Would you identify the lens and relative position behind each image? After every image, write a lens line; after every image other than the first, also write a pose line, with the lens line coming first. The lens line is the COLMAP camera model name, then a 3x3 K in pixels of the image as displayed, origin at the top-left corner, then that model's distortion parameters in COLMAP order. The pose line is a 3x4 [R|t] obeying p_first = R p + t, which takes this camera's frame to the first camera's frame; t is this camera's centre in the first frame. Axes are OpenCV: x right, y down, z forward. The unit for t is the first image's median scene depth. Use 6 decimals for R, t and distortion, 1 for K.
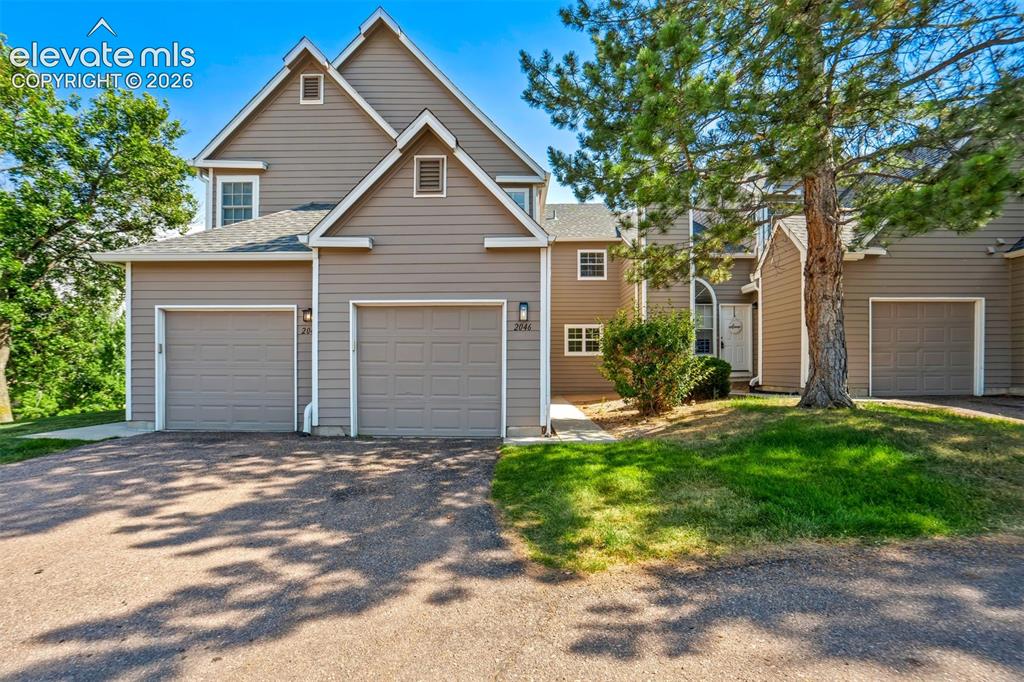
lens RADIAL K [[456.7, 0, 512.0], [0, 456.7, 341.0], [0, 0, 1]] dist [-0.011270, -0.000103]
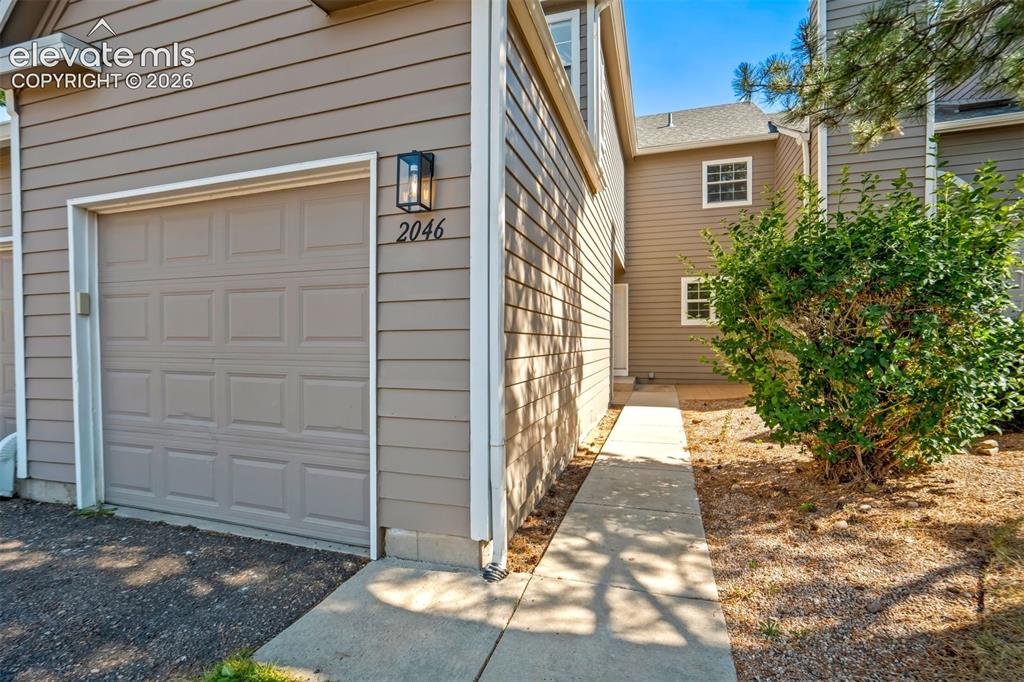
lens RADIAL K [[456.7, 0, 512.0], [0, 456.7, 341.0], [0, 0, 1]] dist [-0.011270, -0.000103]
pose [[0.955832, -0.004942, -0.293873, 0.148210], [0.022397, 0.998176, 0.056061, 0.025275], [0.293060, -0.060167, 0.954199, 0.578381]]
